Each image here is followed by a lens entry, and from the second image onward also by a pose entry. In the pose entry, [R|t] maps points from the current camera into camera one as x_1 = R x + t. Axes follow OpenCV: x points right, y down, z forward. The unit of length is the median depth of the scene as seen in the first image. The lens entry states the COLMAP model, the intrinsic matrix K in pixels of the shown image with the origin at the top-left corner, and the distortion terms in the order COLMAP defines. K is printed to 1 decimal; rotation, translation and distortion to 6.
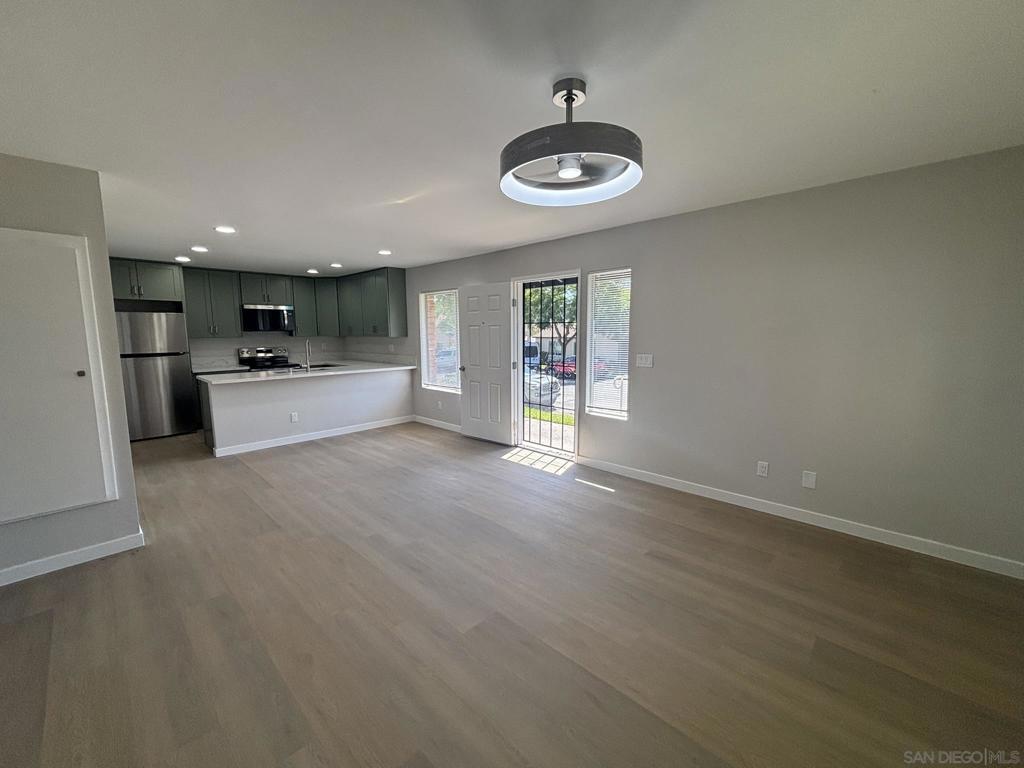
lens RADIAL K [[412.2, 0, 509.0], [0, 412.2, 381.8], [0, 0, 1]] dist [0.001264, -0.000220]
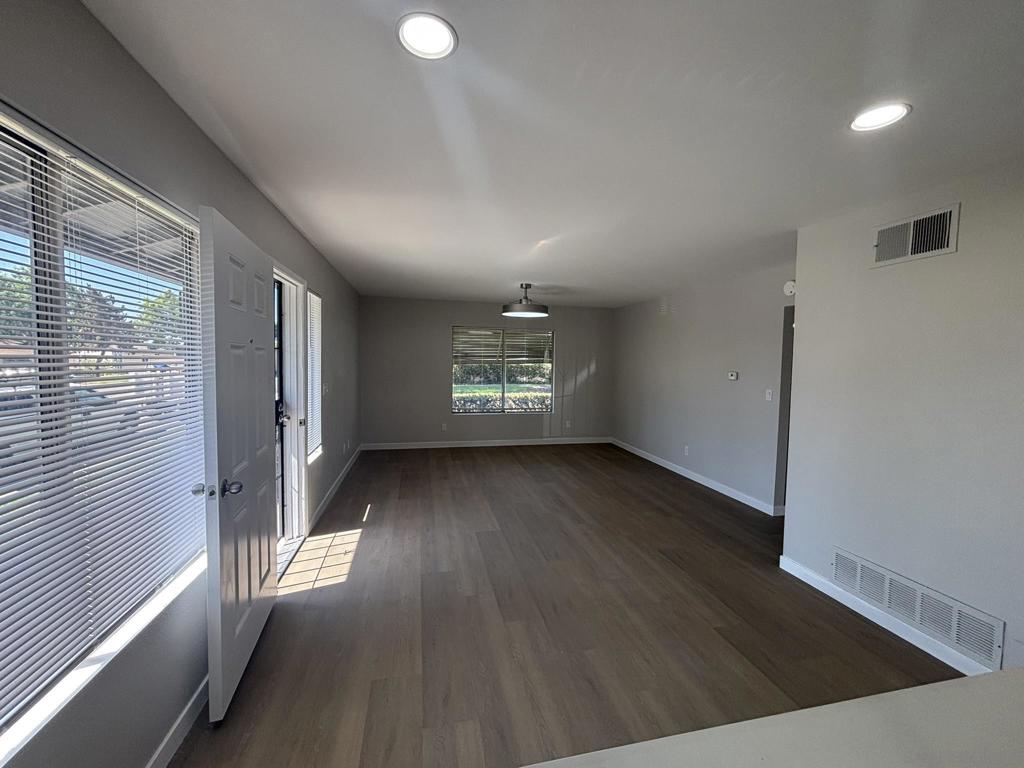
lens RADIAL K [[412.2, 0, 510.0], [0, 412.2, 382.5], [0, 0, 1]] dist [0.001264, -0.000220]
pose [[-0.834771, -0.038088, 0.549278, -0.653191], [0.056381, 0.986447, 0.154087, -0.209158], [-0.547703, 0.159596, -0.821310, 1.638521]]
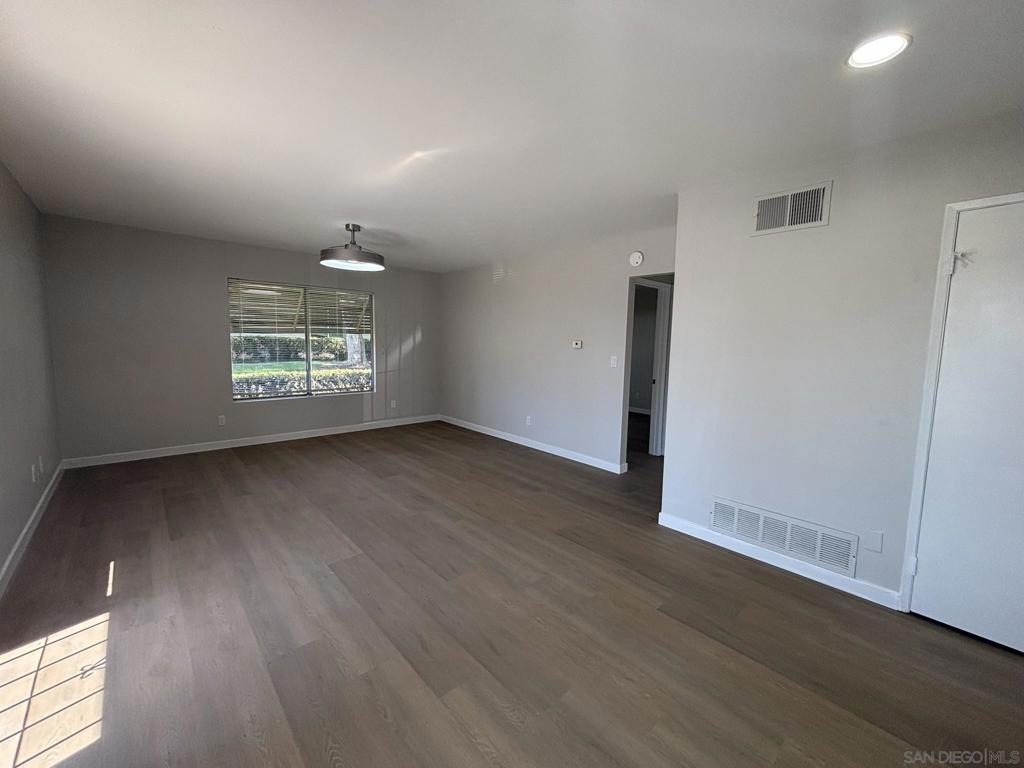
lens RADIAL K [[412.2, 0, 511.2], [0, 412.2, 385.0], [0, 0, 1]] dist [0.001264, -0.000220]
pose [[-0.997983, -0.022647, 0.059297, -0.409026], [-0.008515, 0.973510, 0.228486, -0.166240], [-0.062901, 0.227520, -0.971740, 1.522274]]
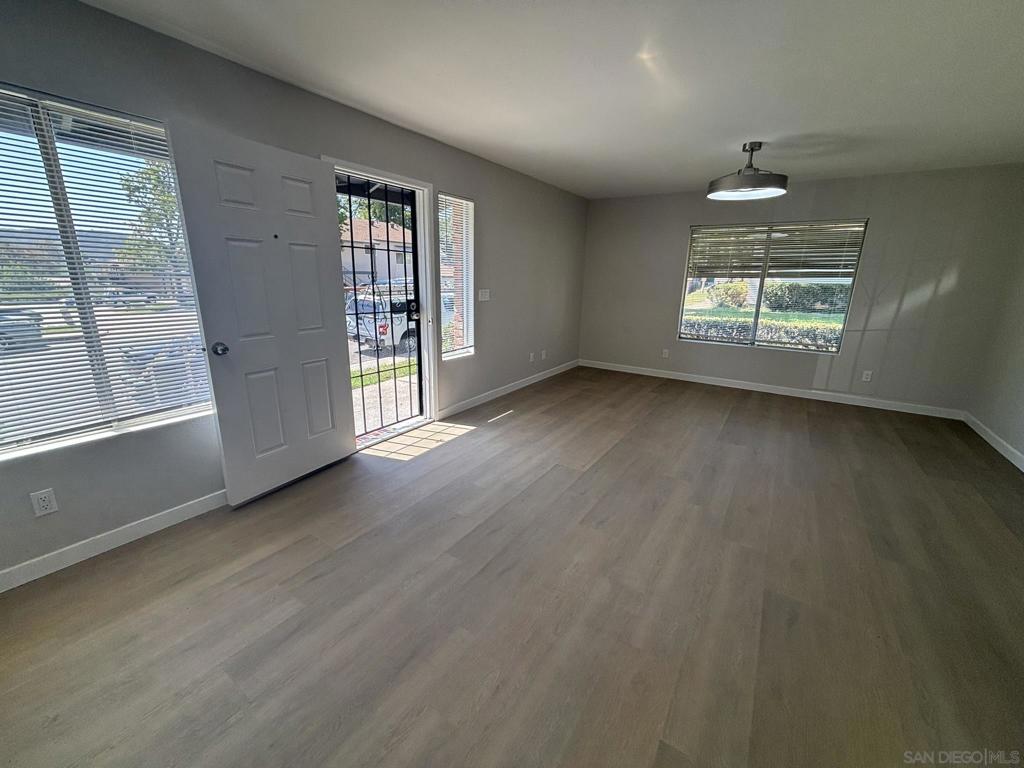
lens RADIAL K [[412.2, 0, 508.8], [0, 412.2, 381.5], [0, 0, 1]] dist [0.001264, -0.000220]
pose [[-0.176434, -0.241866, 0.954134, -0.808963], [0.102619, 0.959539, 0.262211, -0.114914], [-0.978949, 0.144175, -0.144475, 1.153279]]
